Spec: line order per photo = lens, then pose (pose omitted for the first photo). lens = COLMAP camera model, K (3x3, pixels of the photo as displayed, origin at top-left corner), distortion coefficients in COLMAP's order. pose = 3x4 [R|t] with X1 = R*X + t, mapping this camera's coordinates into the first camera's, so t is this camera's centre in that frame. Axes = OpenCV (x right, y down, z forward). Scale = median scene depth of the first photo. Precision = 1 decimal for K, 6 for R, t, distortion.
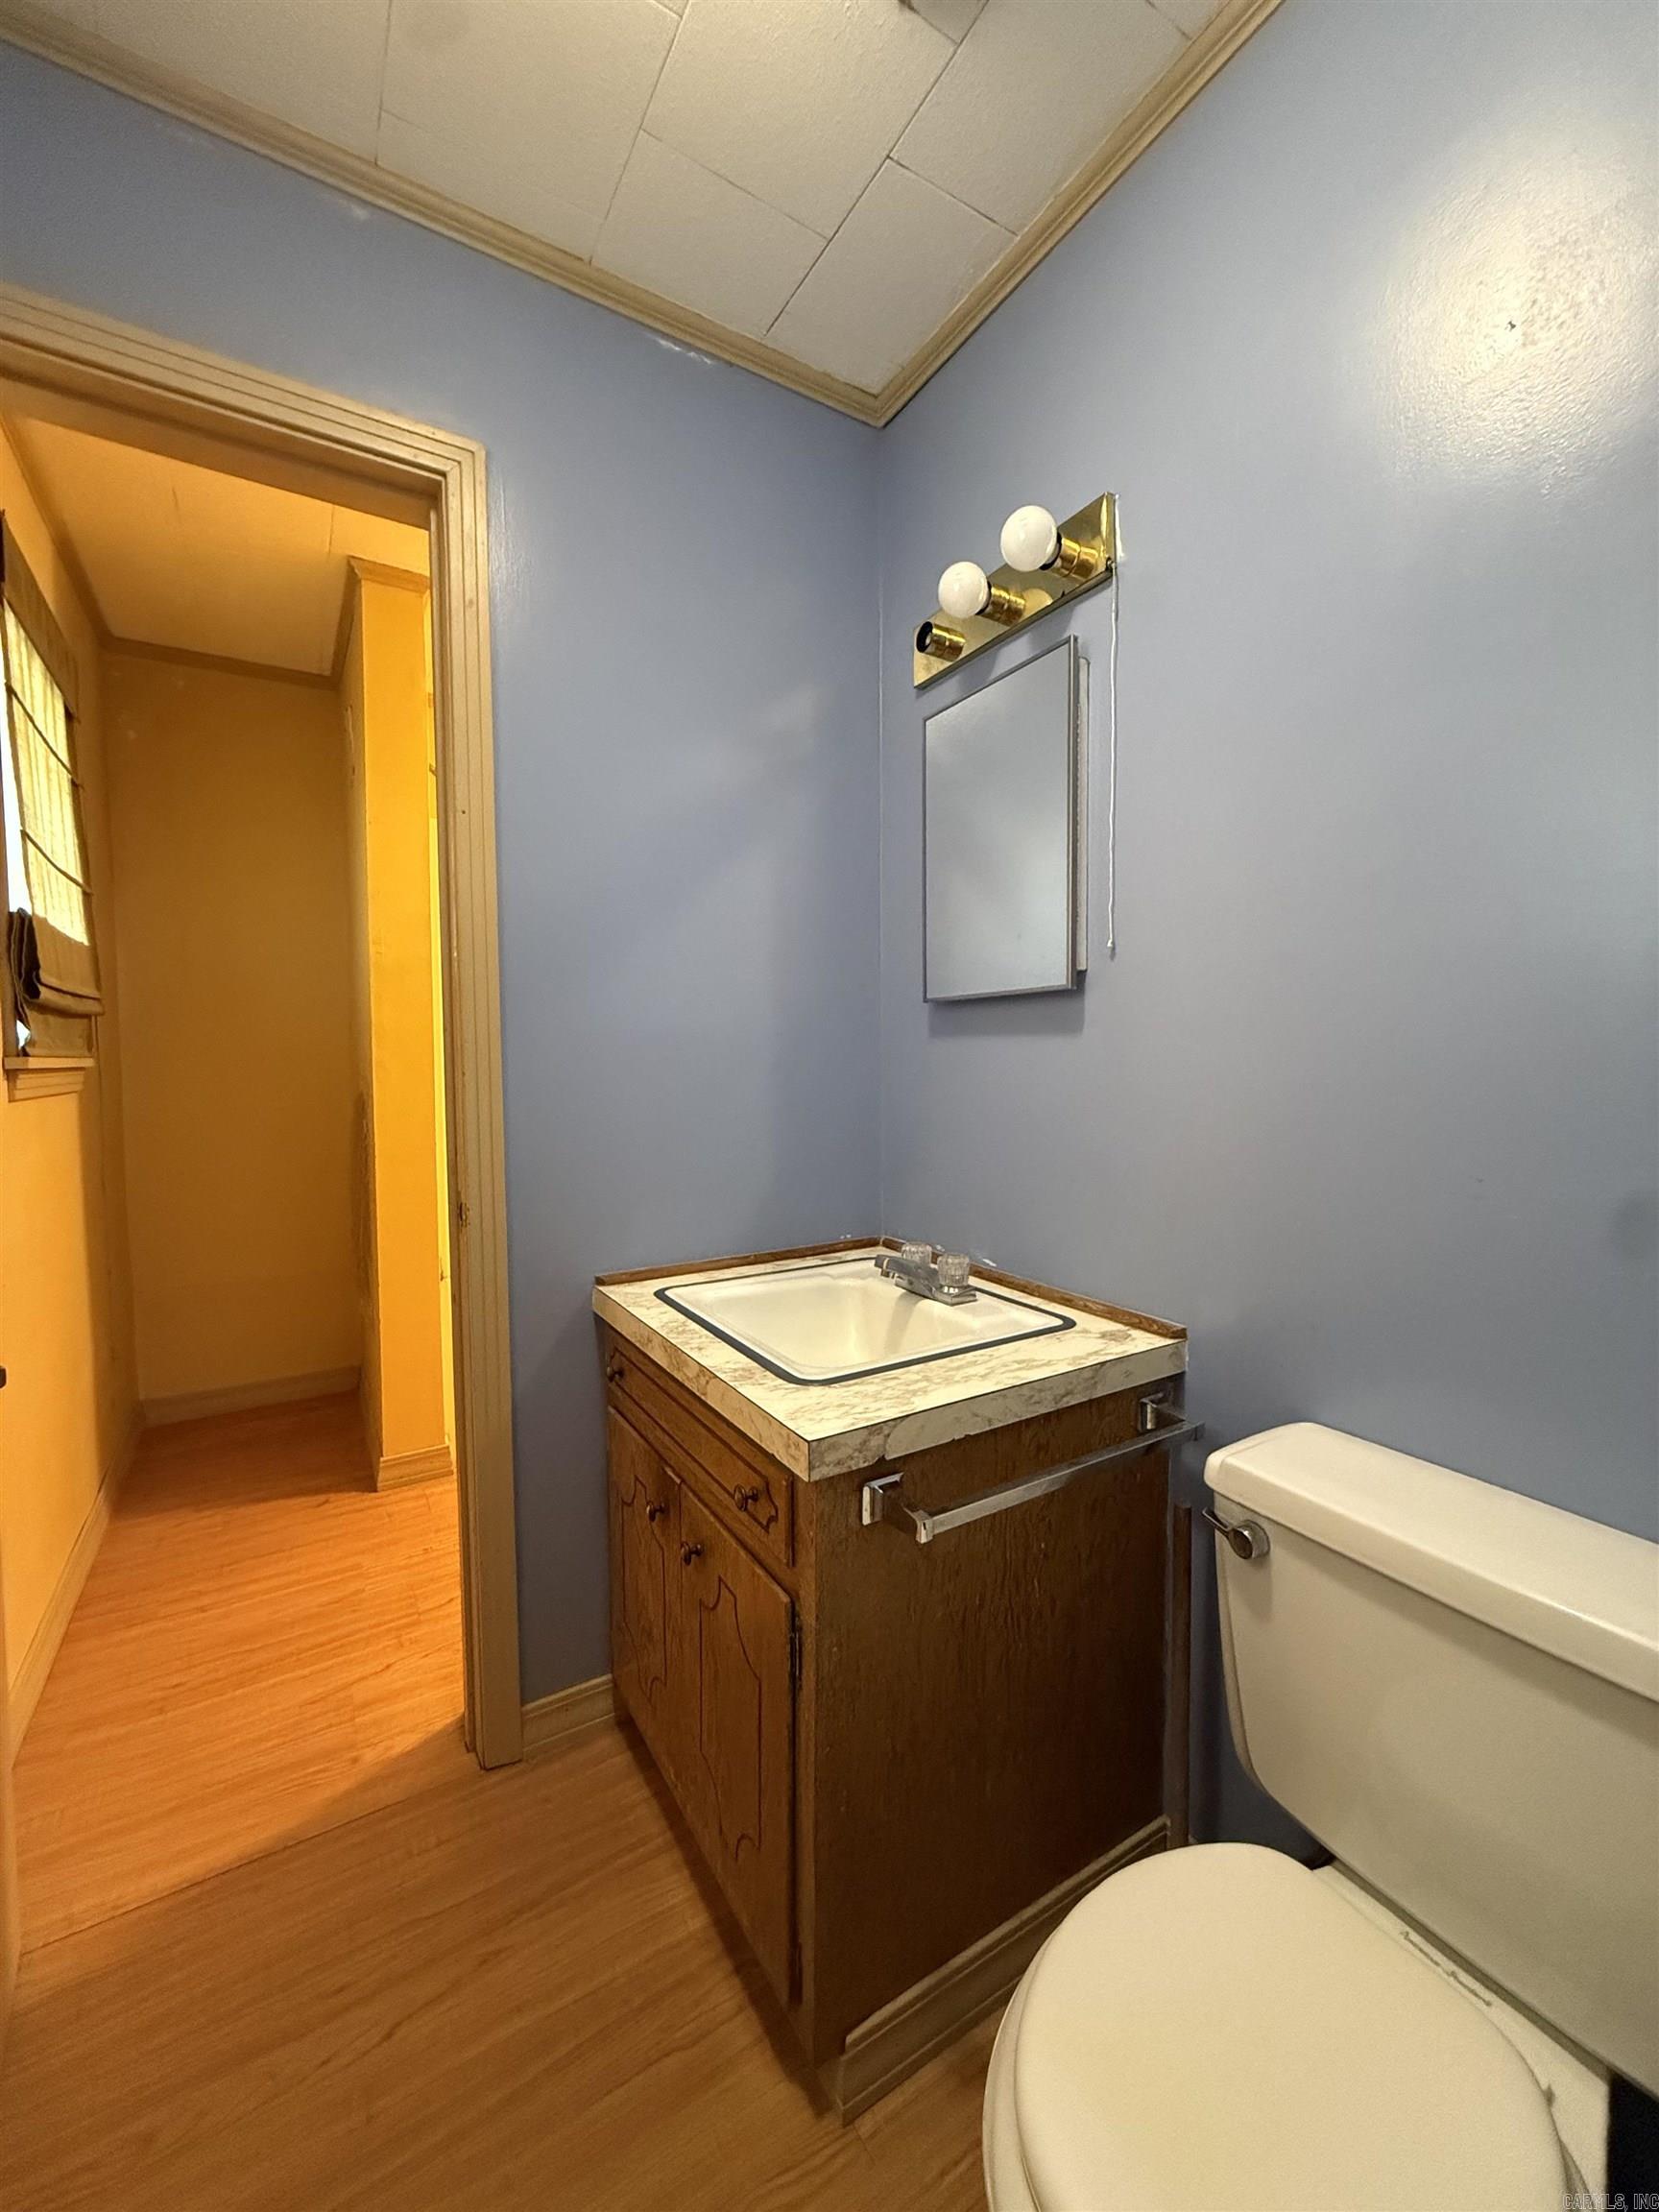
lens RADIAL K [[878.7, 0, 829.6], [0, 878.7, 1099.6], [0, 0, 1]] dist [-0.000402, 0.000172]
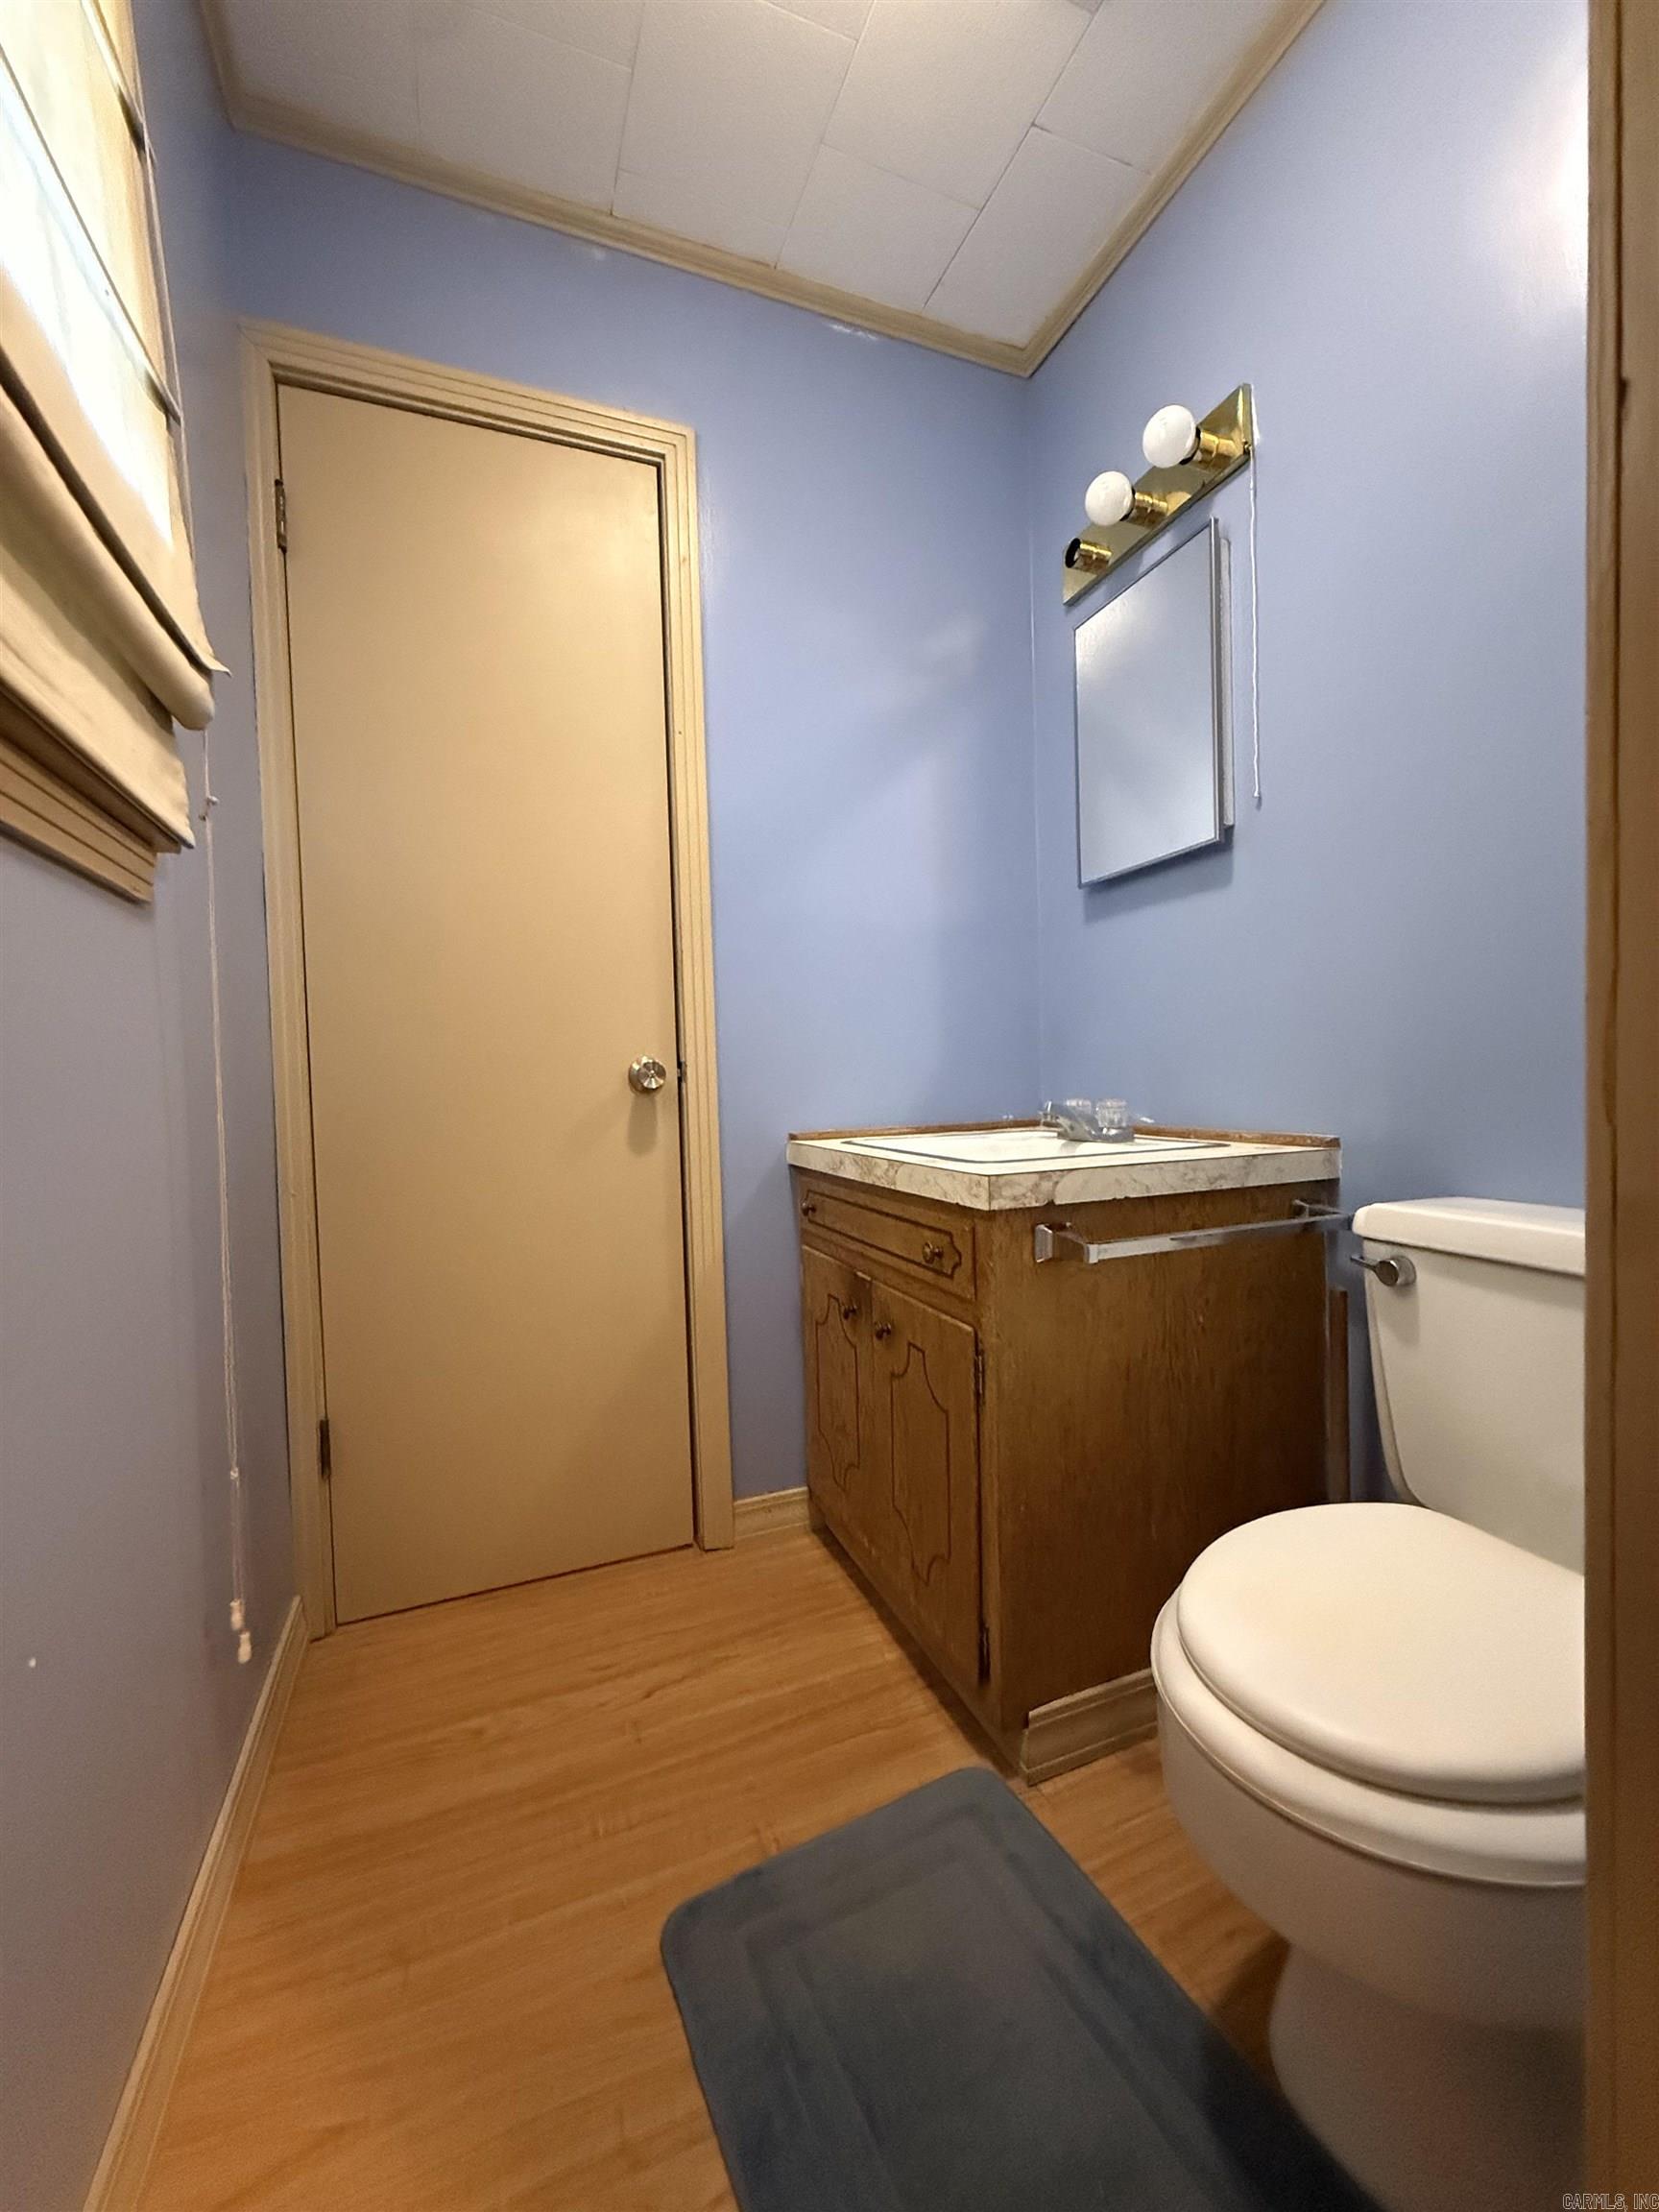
lens RADIAL K [[878.7, 0, 829.6], [0, 878.7, 1099.6], [0, 0, 1]] dist [-0.000402, 0.000172]
pose [[0.985768, -0.017625, -0.167185, -0.024737], [0.014552, 0.999702, -0.019589, 0.212793], [0.167480, 0.016877, 0.985731, -0.150192]]
